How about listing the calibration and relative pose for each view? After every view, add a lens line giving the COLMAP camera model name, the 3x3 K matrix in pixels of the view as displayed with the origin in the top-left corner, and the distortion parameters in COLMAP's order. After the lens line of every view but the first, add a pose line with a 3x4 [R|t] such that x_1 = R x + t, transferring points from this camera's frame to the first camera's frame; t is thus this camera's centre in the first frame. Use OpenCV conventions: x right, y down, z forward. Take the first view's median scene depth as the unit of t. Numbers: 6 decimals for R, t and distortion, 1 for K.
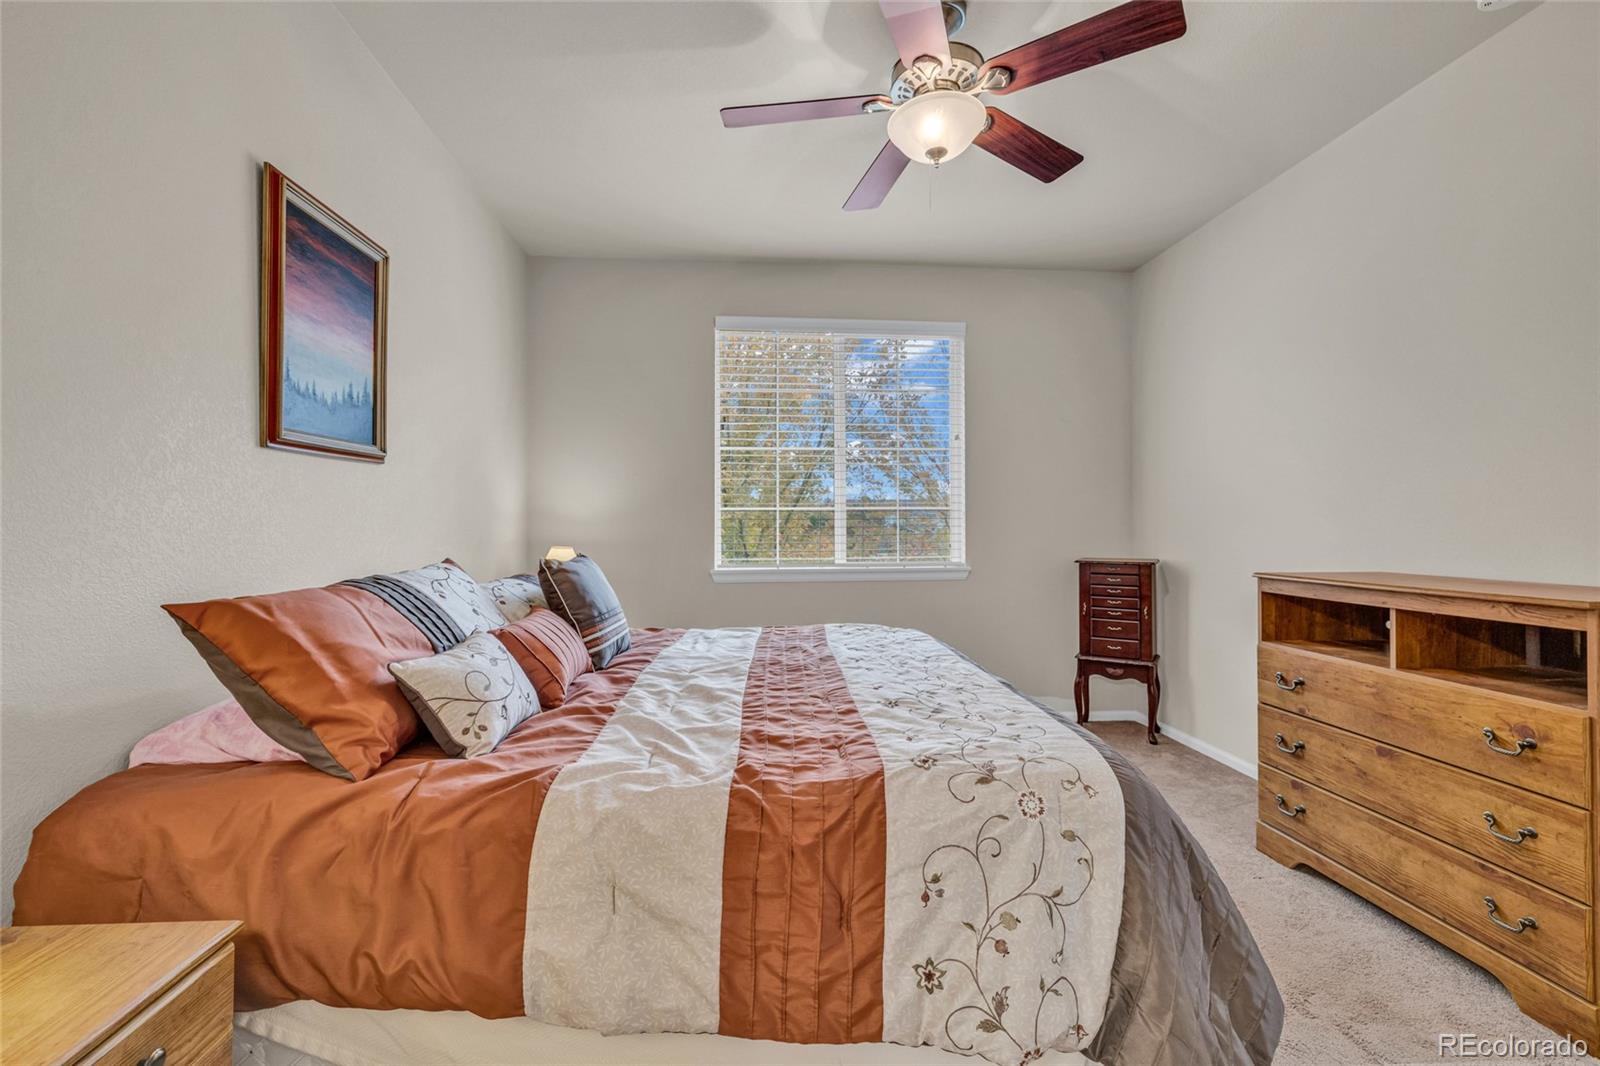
lens RADIAL K [[669.7, 0, 795.7], [0, 669.7, 523.5], [0, 0, 1]] dist [0.001083, 0.000126]
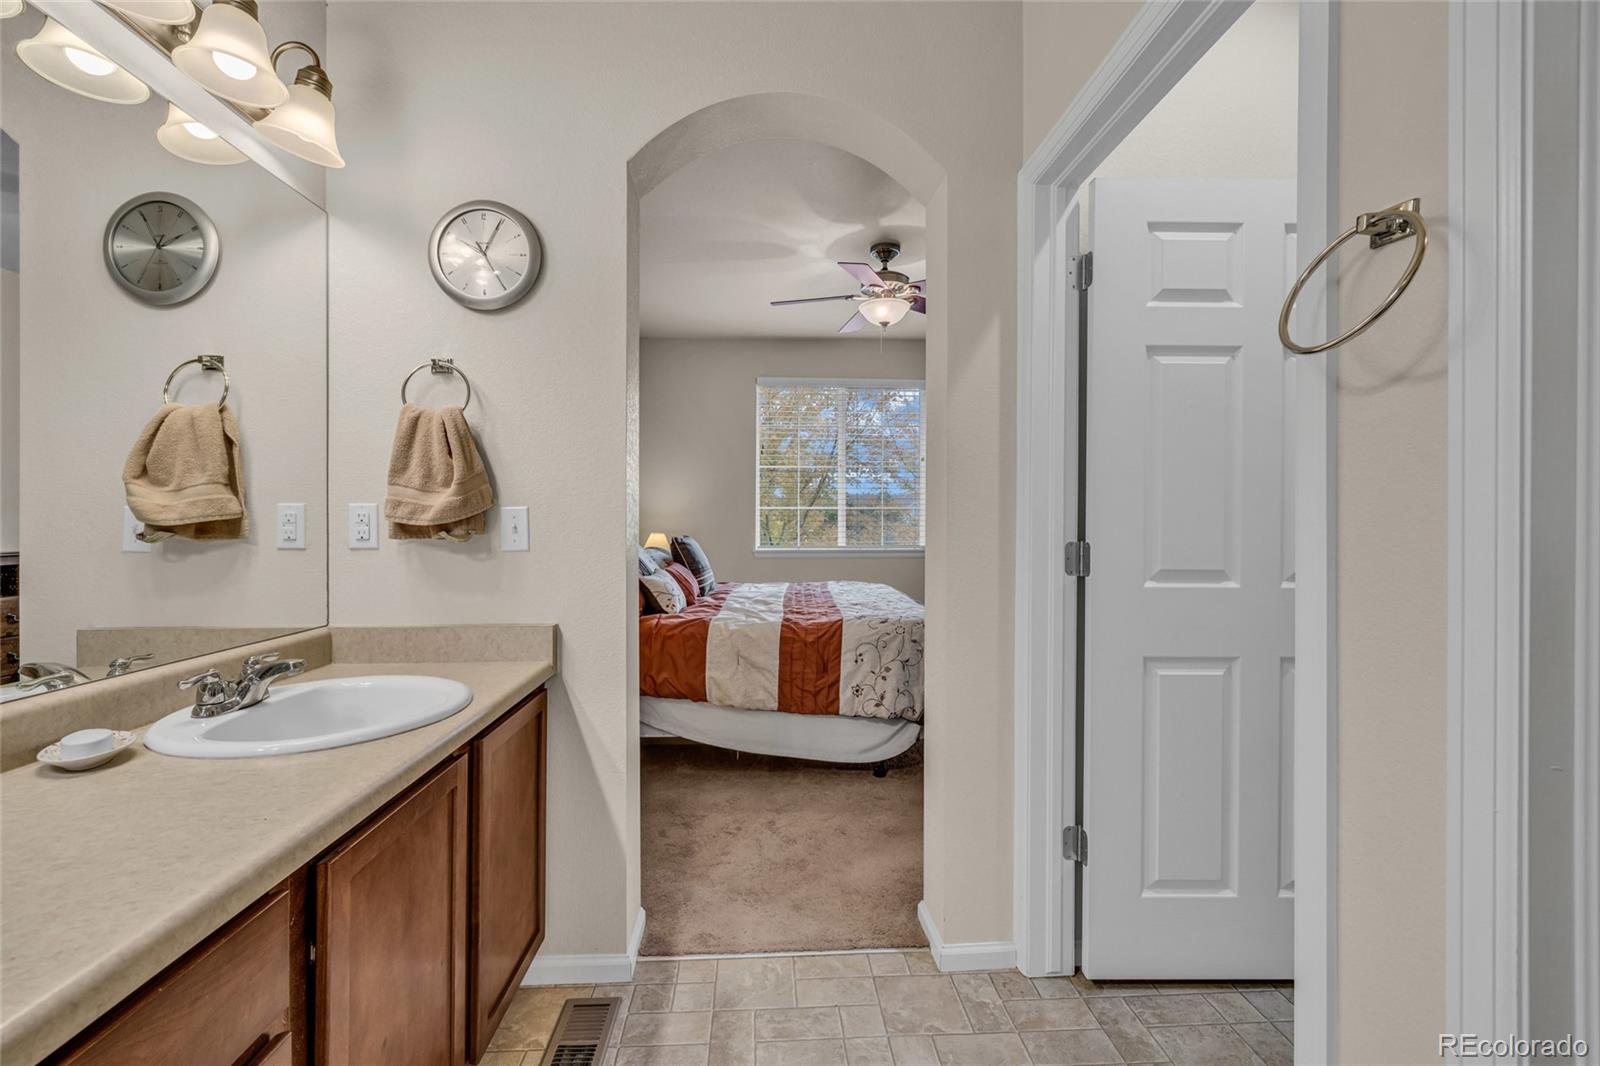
lens RADIAL K [[669.7, 0, 795.7], [0, 669.7, 523.5], [0, 0, 1]] dist [0.001083, 0.000126]
pose [[0.999583, 0.005655, -0.028315, 0.026193], [-0.005429, 0.999953, 0.008063, -0.002370], [0.028359, -0.007906, 0.999567, -1.548791]]
